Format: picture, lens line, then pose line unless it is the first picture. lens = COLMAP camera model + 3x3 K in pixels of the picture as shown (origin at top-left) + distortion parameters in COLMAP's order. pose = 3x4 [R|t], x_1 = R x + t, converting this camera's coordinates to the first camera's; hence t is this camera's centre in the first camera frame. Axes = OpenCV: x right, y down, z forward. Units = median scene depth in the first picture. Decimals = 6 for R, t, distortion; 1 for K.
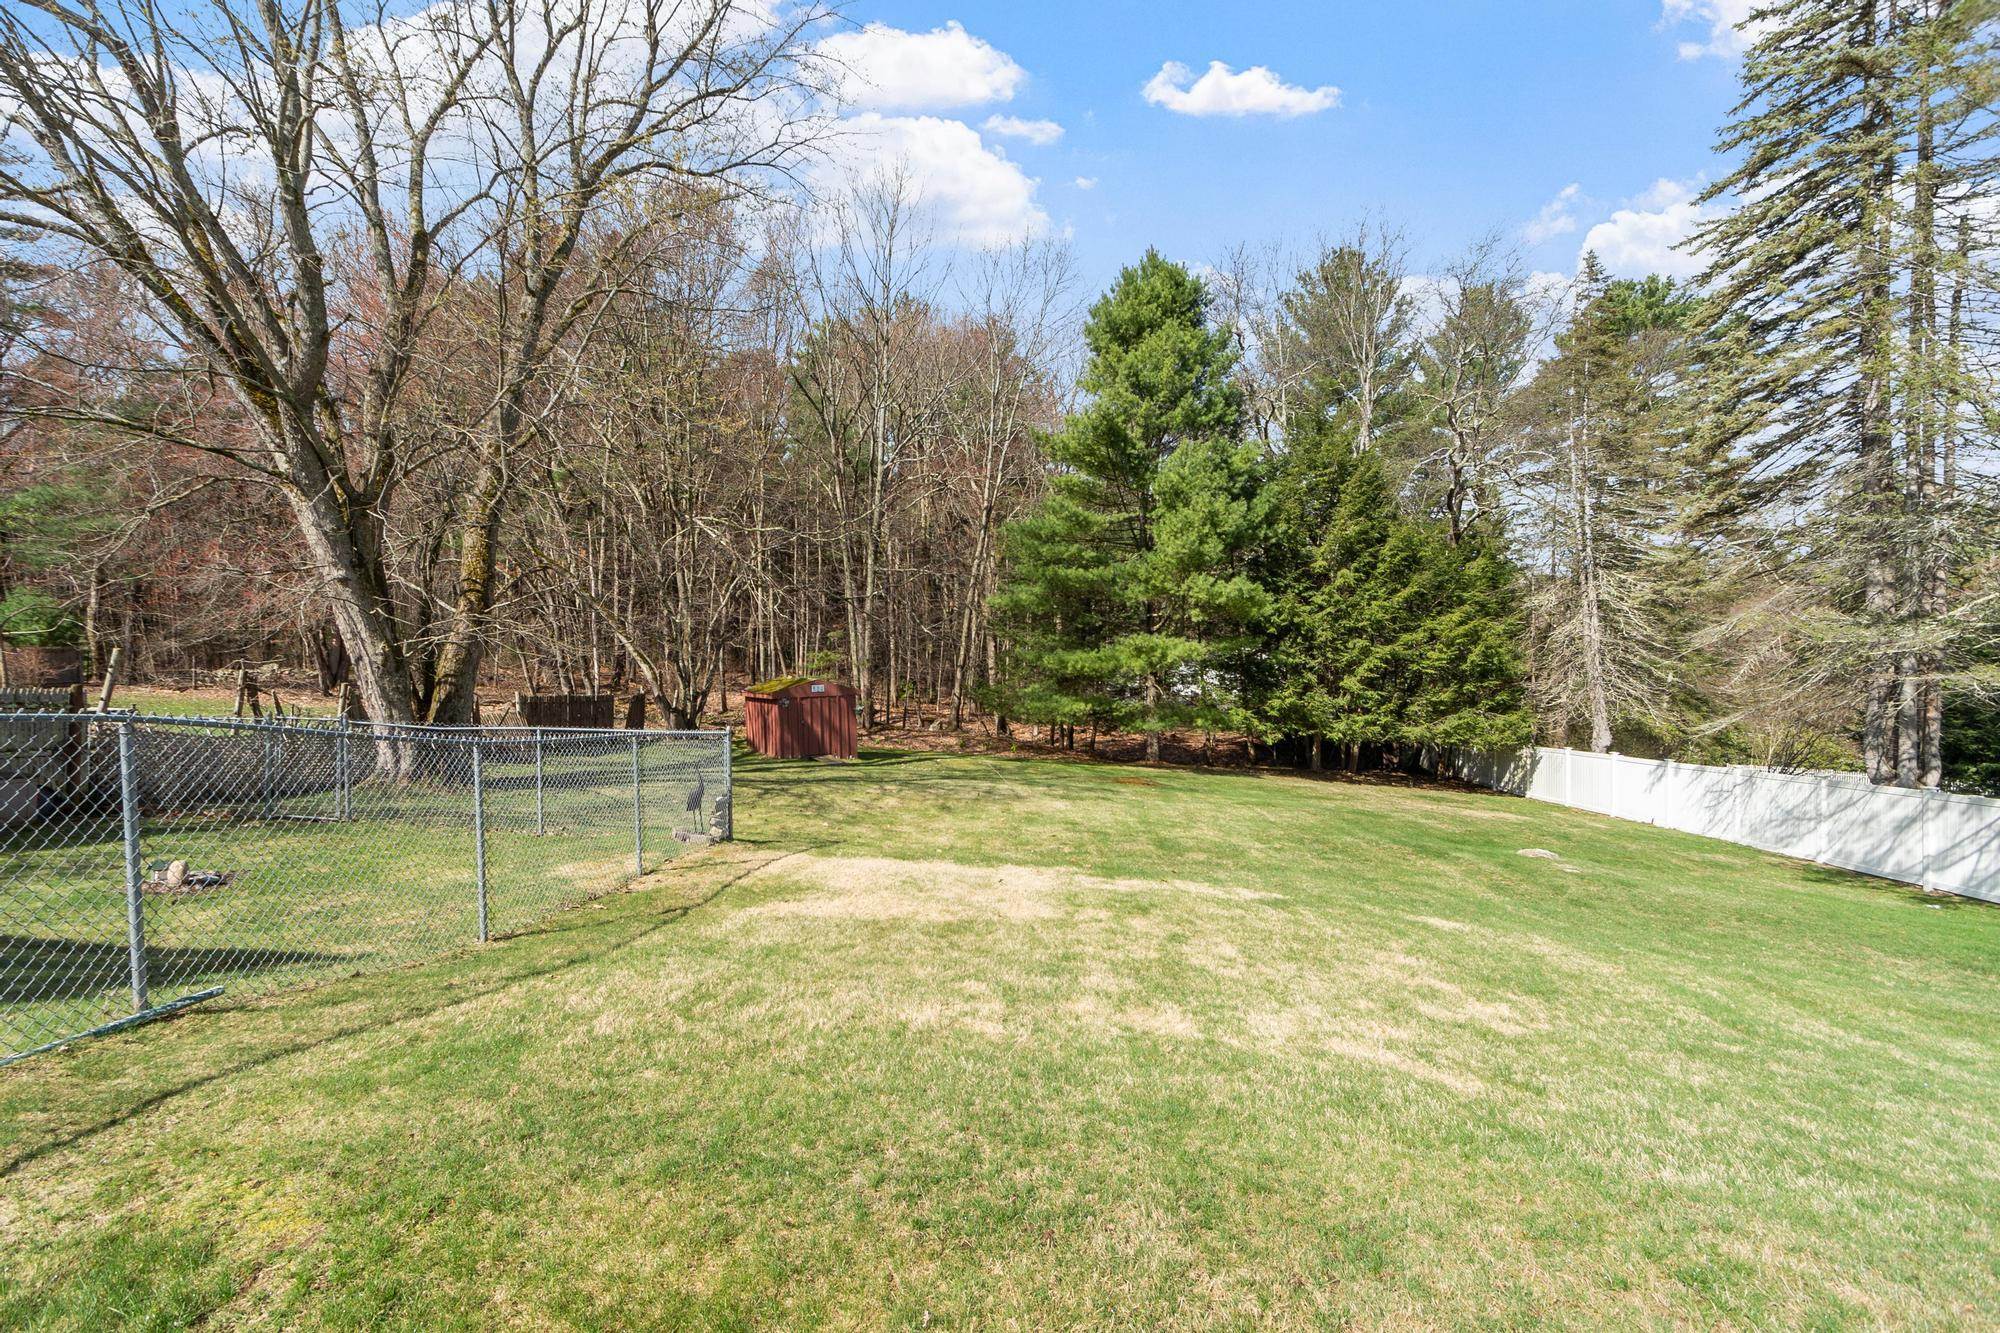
lens RADIAL K [[893.1, 0, 978.6], [0, 893.1, 672.4], [0, 0, 1]] dist [0.000166, -0.000040]
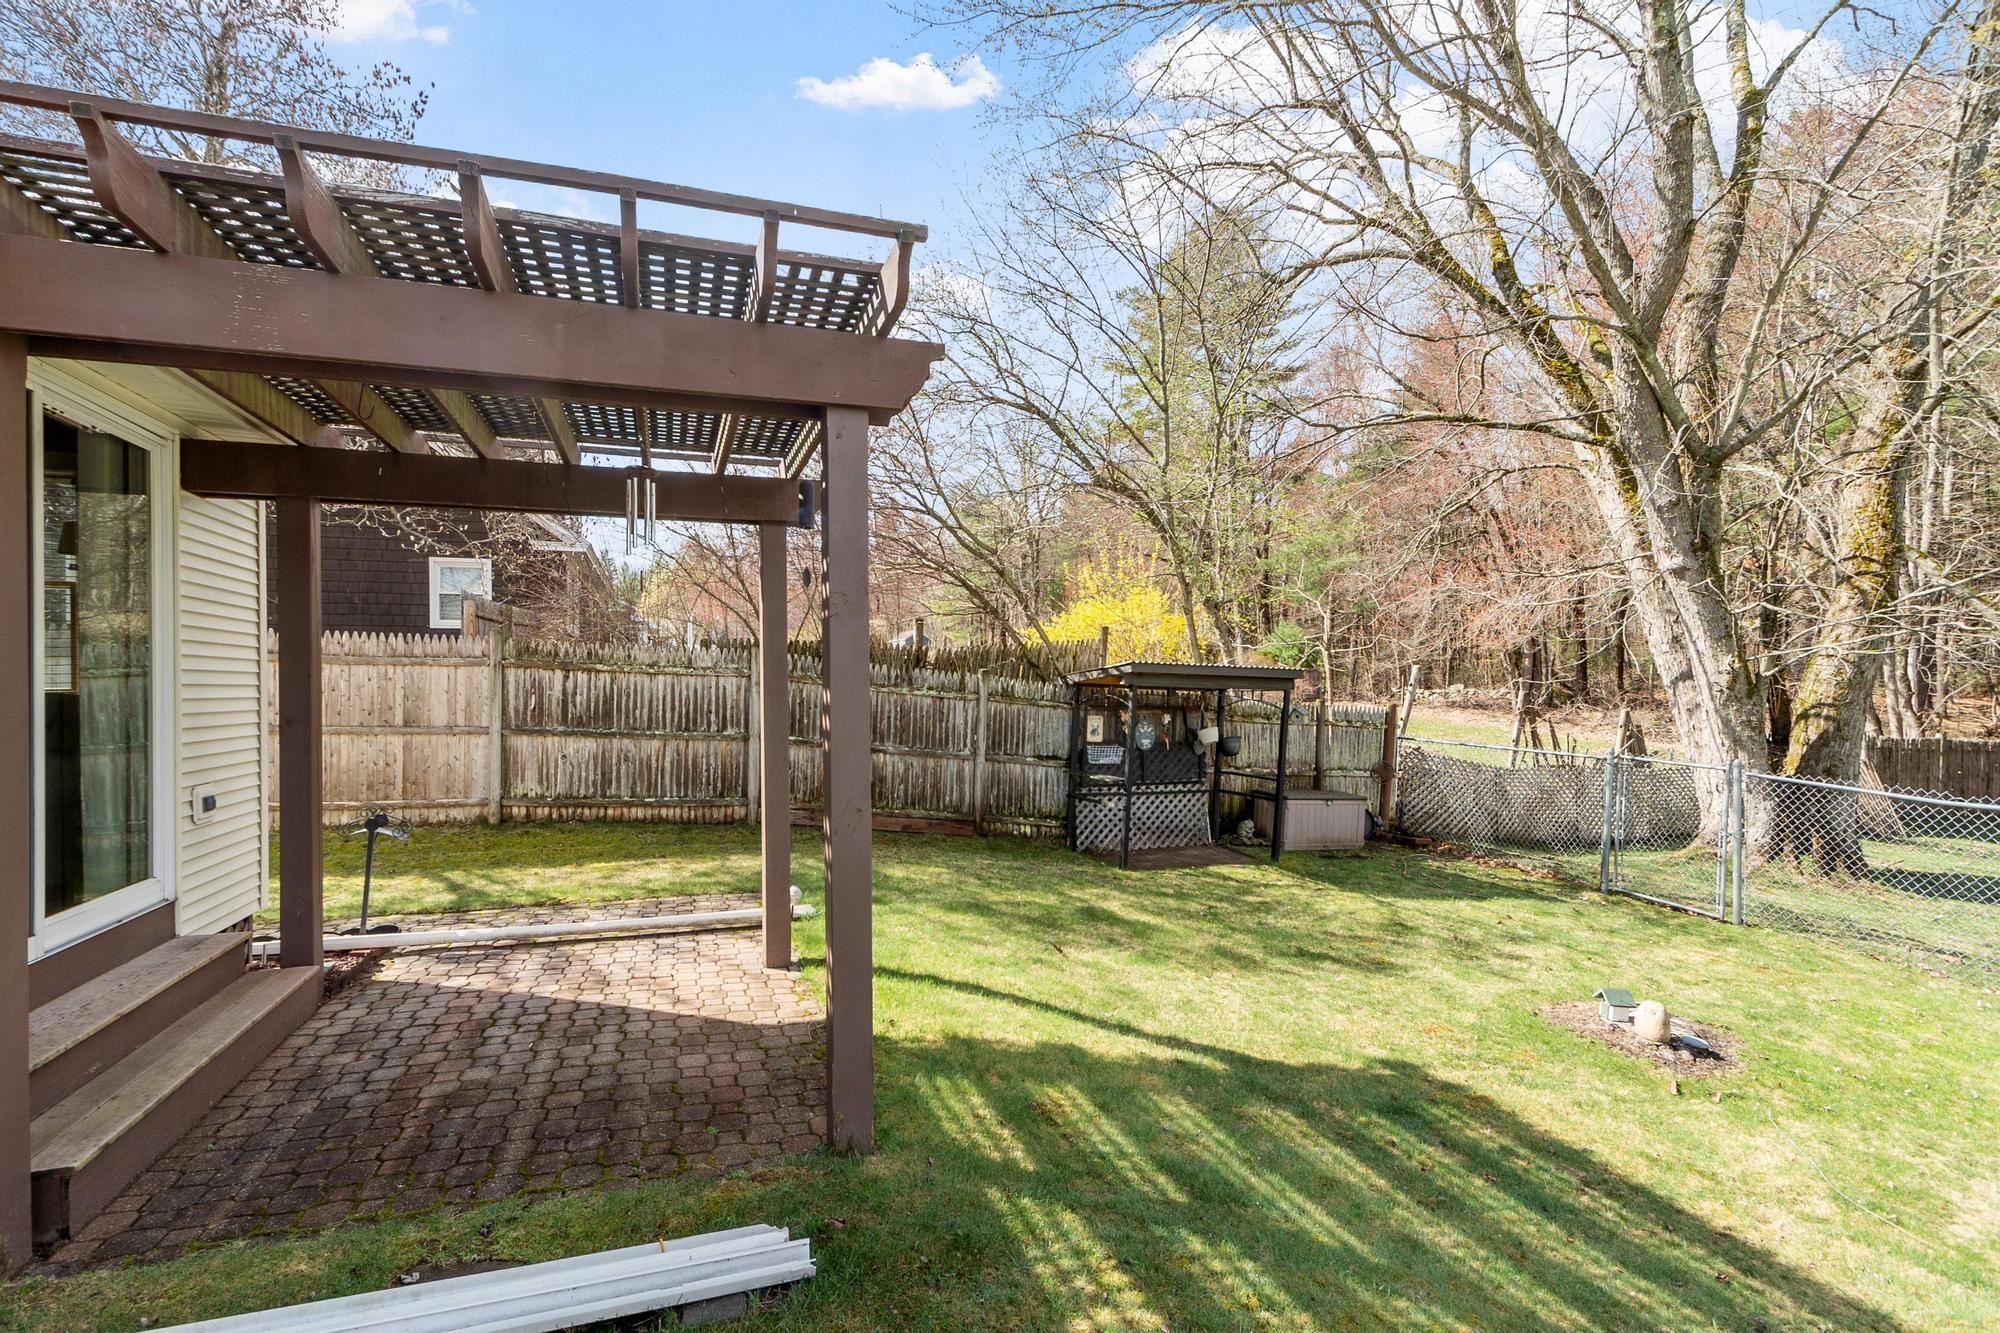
lens RADIAL K [[893.1, 0, 995.5], [0, 893.1, 673.0], [0, 0, 1]] dist [0.000166, -0.000040]
pose [[0.444954, 0.007771, -0.895520, -0.274656], [-0.025766, 0.999659, -0.004128, -0.001608], [0.895183, 0.024911, 0.445003, 0.155531]]
